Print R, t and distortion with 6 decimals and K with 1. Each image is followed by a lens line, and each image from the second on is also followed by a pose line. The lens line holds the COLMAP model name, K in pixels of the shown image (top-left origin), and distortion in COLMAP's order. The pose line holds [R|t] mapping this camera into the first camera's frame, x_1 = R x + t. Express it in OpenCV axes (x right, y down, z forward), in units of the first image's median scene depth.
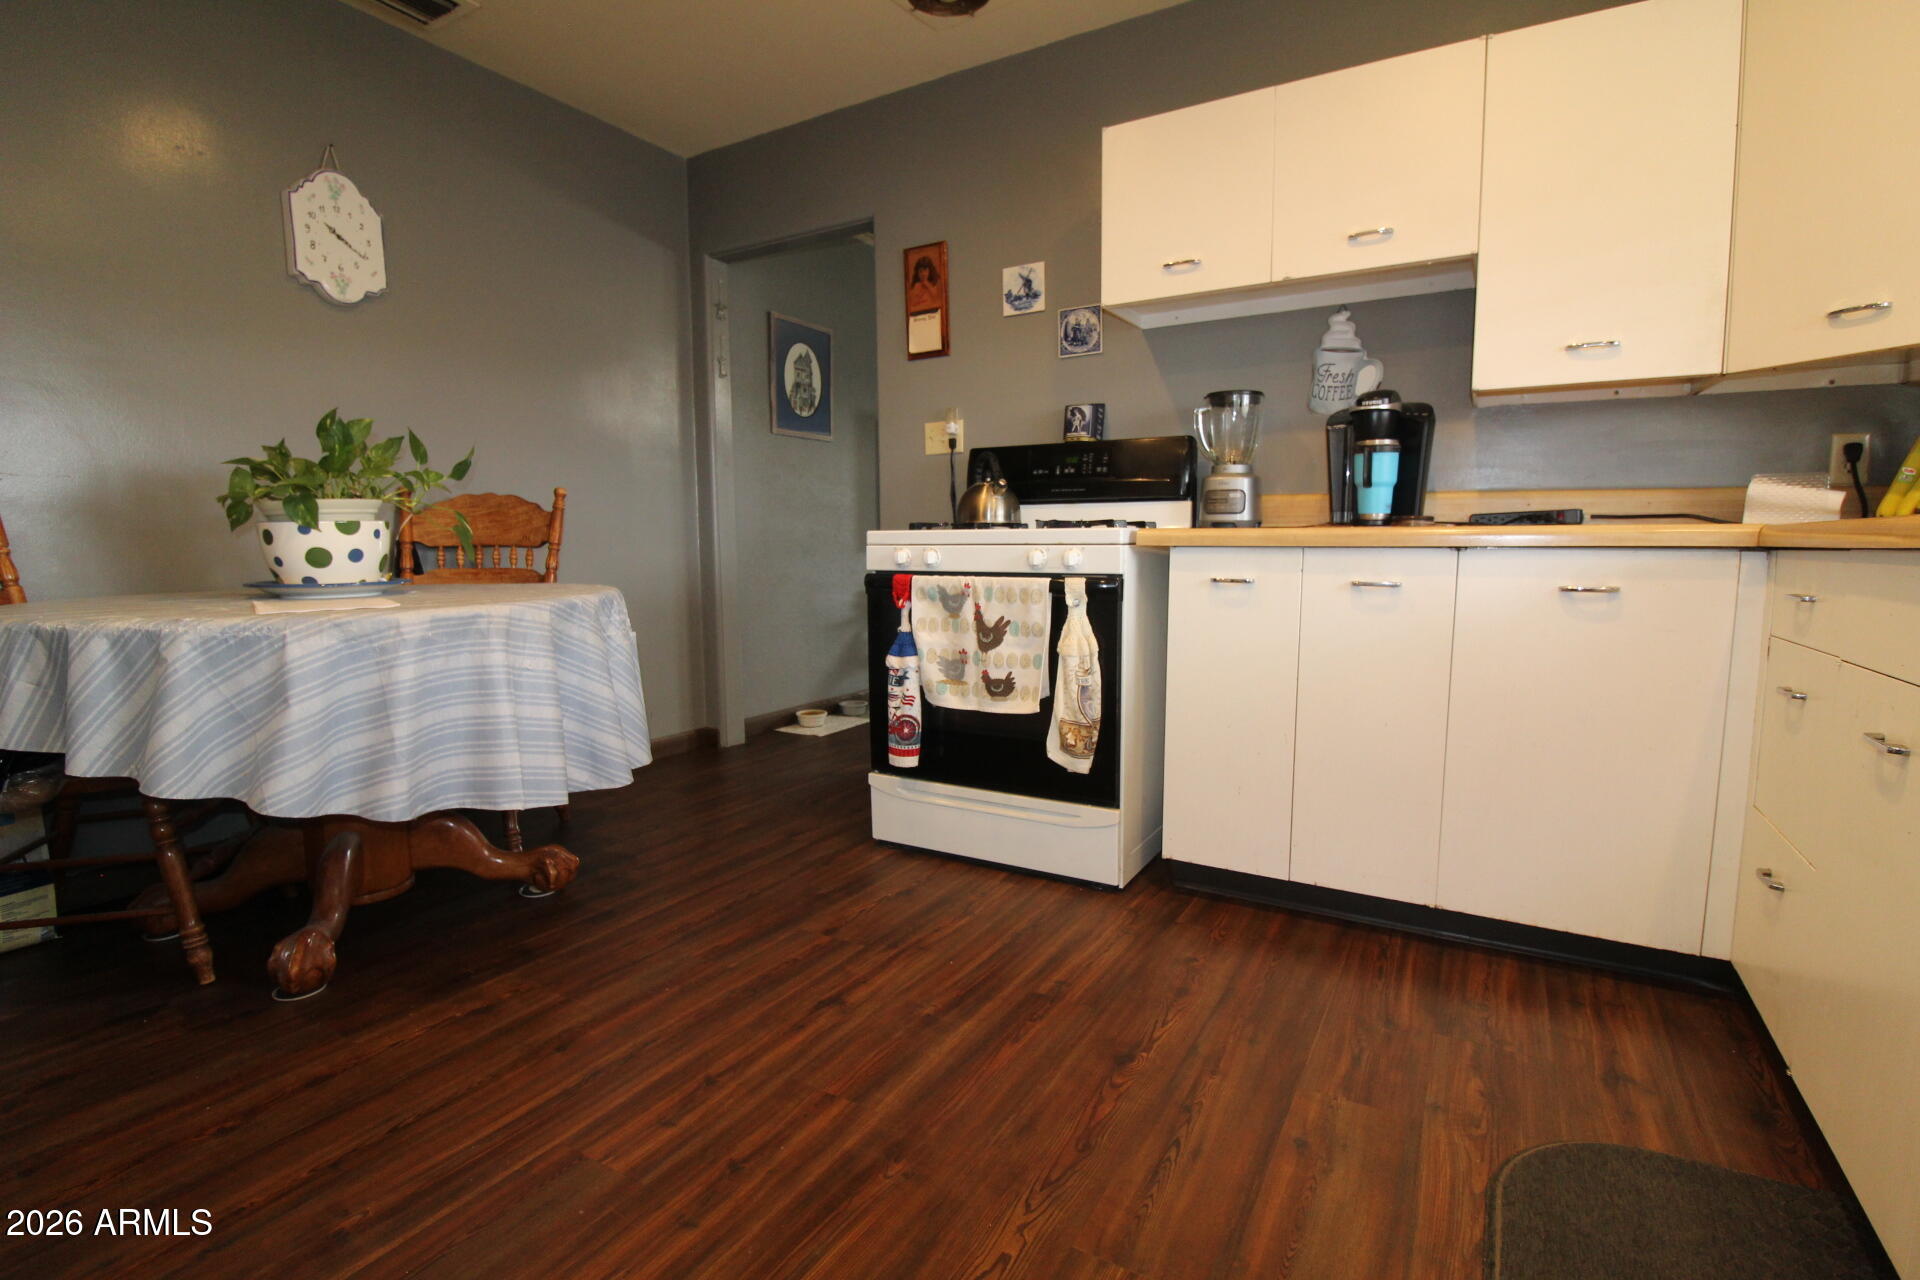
lens RADIAL K [[897.6, 0, 979.0], [0, 897.6, 636.8], [0, 0, 1]] dist [0.009642, -0.016338]
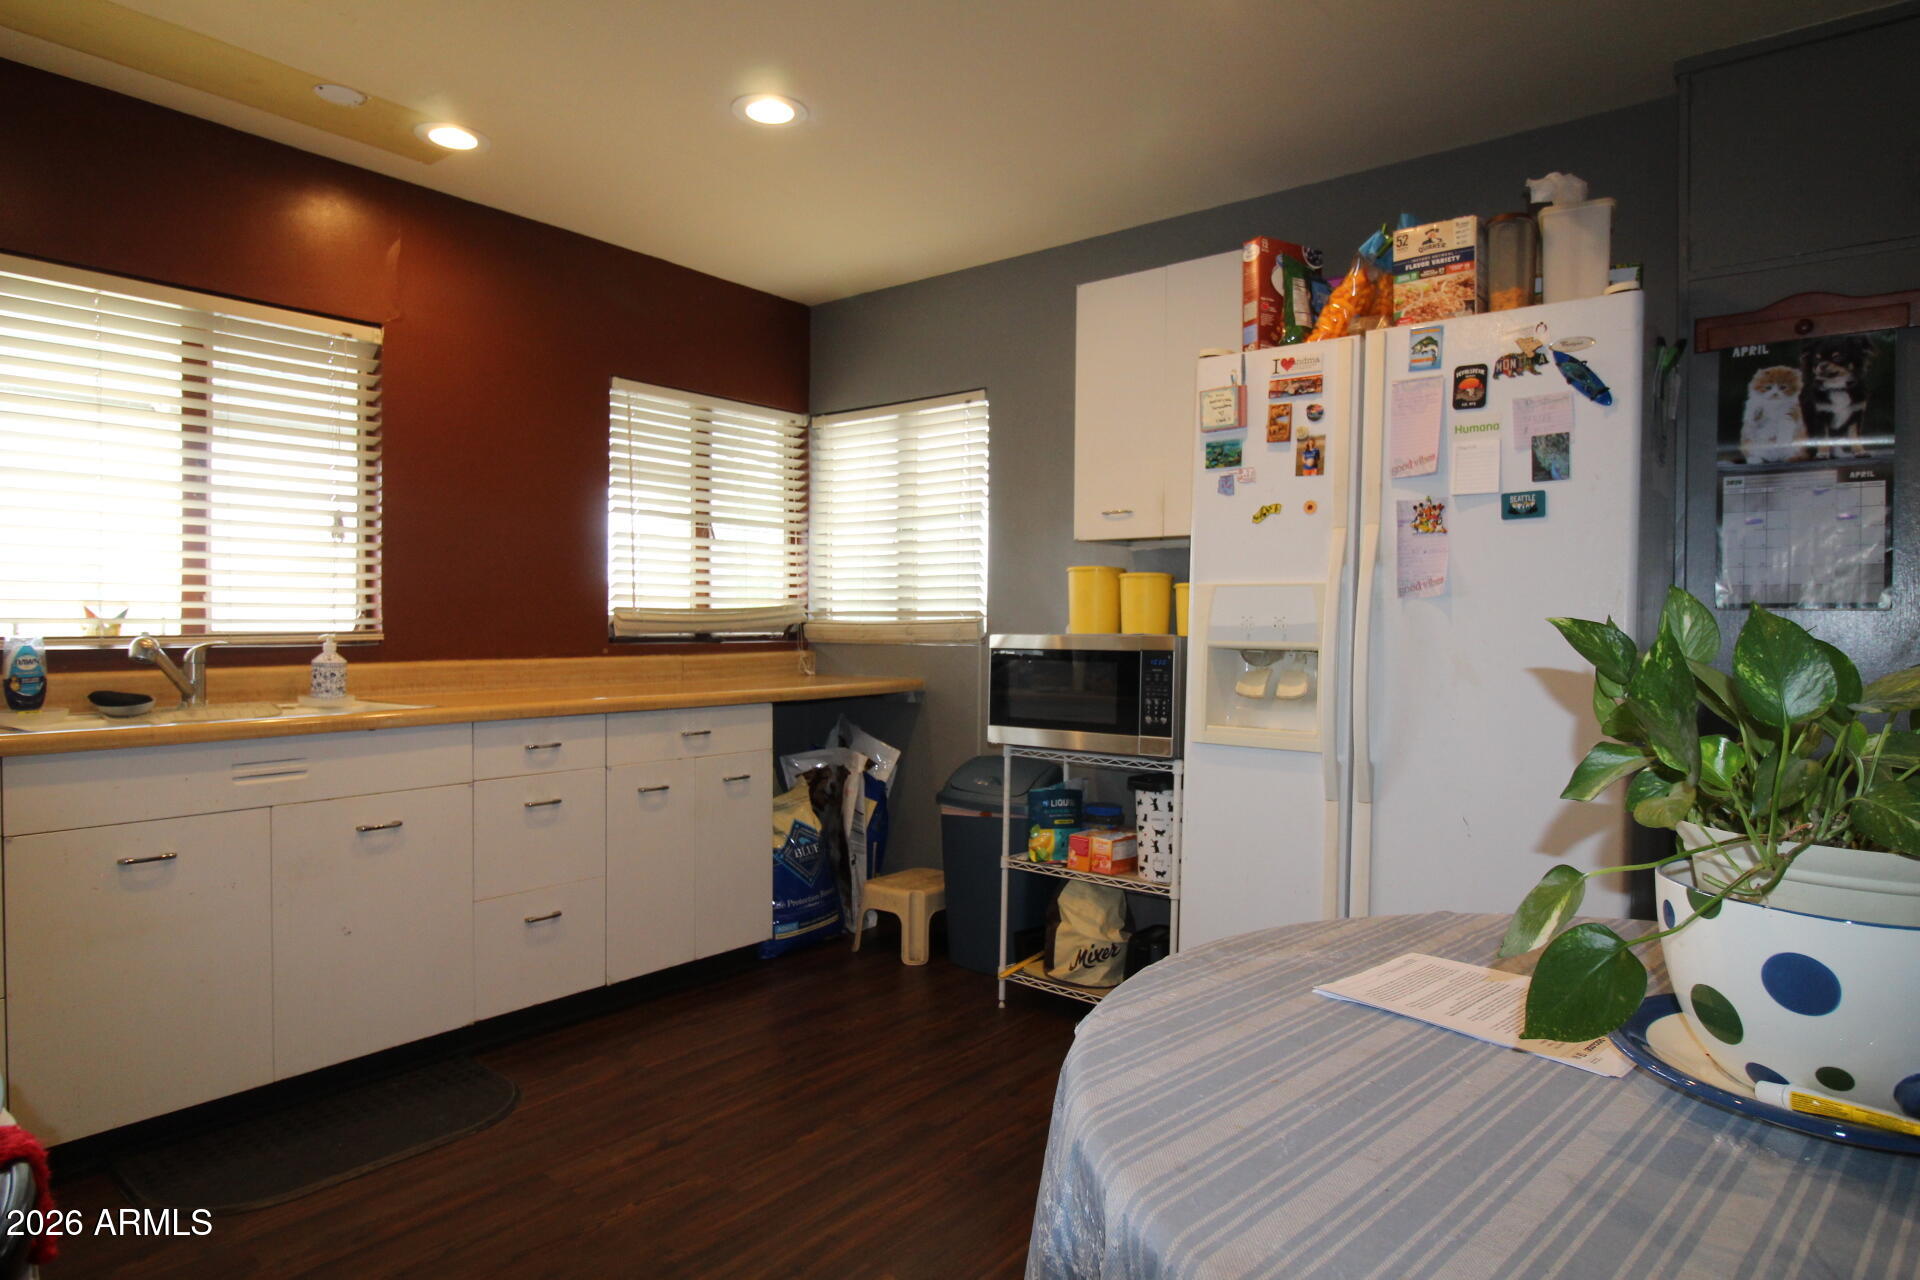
lens RADIAL K [[1099.9, 0, 960.0], [0, 1099.9, 640.0], [0, 0, 1]] dist [-0.001451, -0.004111]
pose [[-0.987543, 0.001951, 0.157337, -0.403116], [0.020062, 0.993324, 0.113604, -0.237157], [-0.156065, 0.115345, -0.980989, 1.305732]]
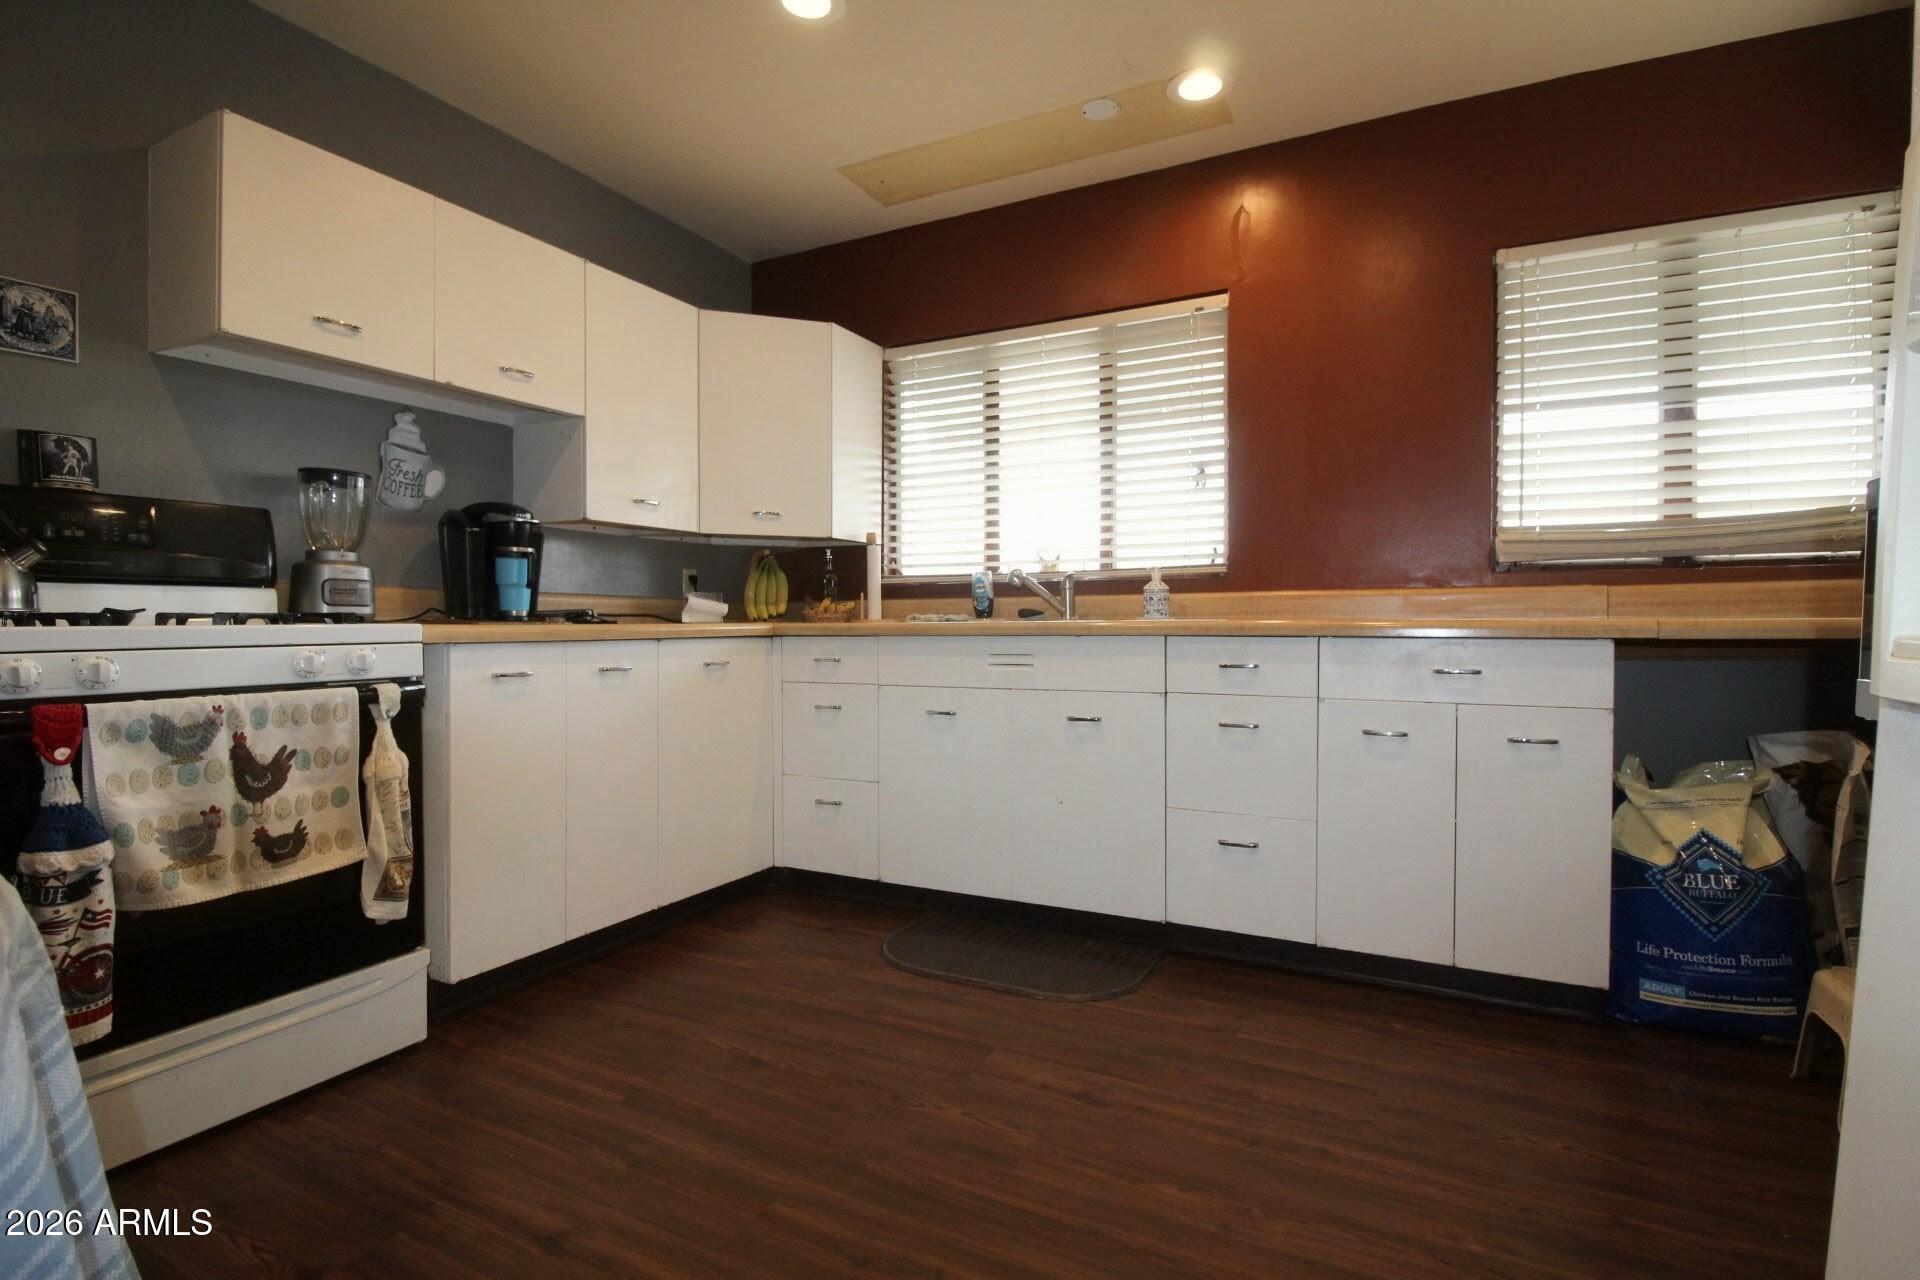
lens RADIAL K [[897.6, 0, 979.0], [0, 897.6, 636.8], [0, 0, 1]] dist [0.009642, -0.016338]
pose [[-0.057171, -0.016096, 0.998235, -0.715066], [0.107370, 0.993972, 0.022177, -0.065424], [-0.992574, 0.108448, -0.055099, 0.475471]]
